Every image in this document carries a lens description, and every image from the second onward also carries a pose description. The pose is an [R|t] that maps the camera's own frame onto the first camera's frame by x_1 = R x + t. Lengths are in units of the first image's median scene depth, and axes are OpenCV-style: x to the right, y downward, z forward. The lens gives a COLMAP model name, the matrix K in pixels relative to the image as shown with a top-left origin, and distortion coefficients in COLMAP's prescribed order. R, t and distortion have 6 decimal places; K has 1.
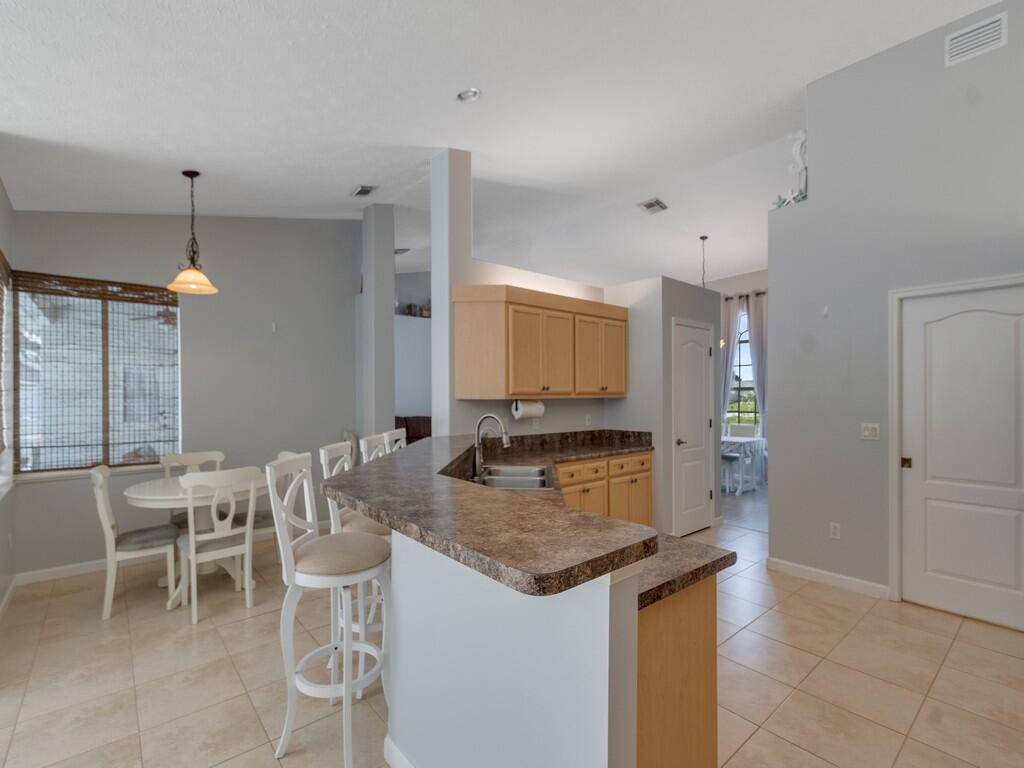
lens RADIAL K [[469.5, 0, 484.8], [0, 469.5, 393.7], [0, 0, 1]] dist [-0.000305, -0.000348]
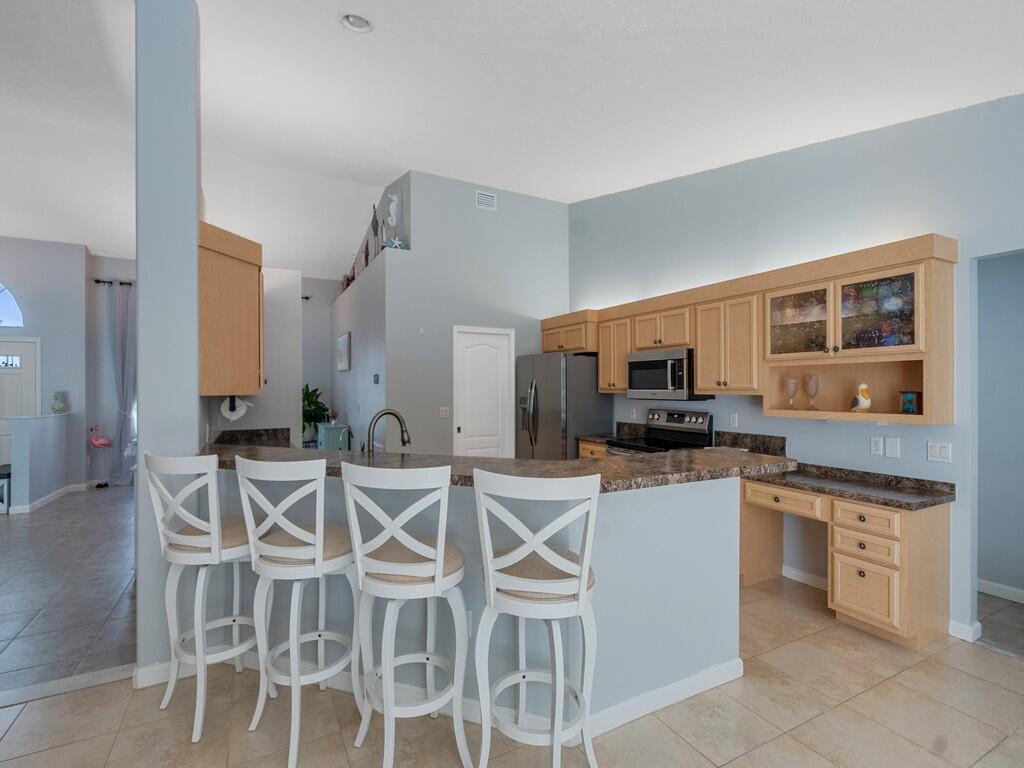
lens RADIAL K [[469.6, 0, 488.4], [0, 469.6, 387.3], [0, 0, 1]] dist [0.003583, 0.000121]
pose [[0.209690, 0.003159, 0.977763, -0.614186], [0.001666, 0.999992, -0.003588, 0.001318], [-0.977767, 0.002382, 0.209683, 0.461555]]
